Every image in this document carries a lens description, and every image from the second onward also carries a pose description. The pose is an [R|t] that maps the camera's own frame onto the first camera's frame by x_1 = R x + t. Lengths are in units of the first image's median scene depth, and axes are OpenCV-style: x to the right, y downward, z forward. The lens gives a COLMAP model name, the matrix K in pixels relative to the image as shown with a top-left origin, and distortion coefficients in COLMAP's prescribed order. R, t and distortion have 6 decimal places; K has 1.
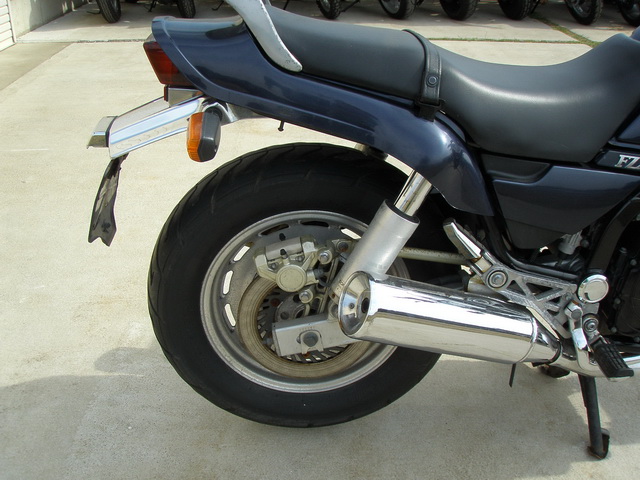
lens RADIAL K [[706.5, 0, 323.9], [0, 706.5, 245.7], [0, 0, 1]] dist [-0.142205, 0.000000]
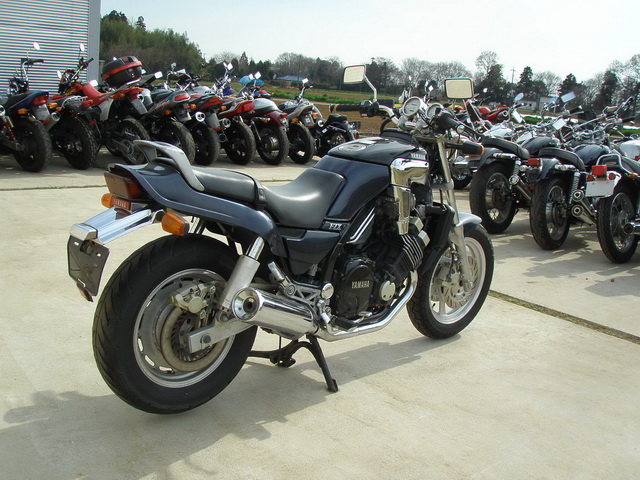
lens RADIAL K [[706.5, 0, 319.3], [0, 706.5, 246.2], [0, 0, 1]] dist [-0.142205, 0.000000]
pose [[0.772292, -0.081253, 0.630050, -0.918199], [0.209718, 0.968794, -0.132127, 0.203789], [-0.599653, 0.234173, 0.765231, -0.590351]]
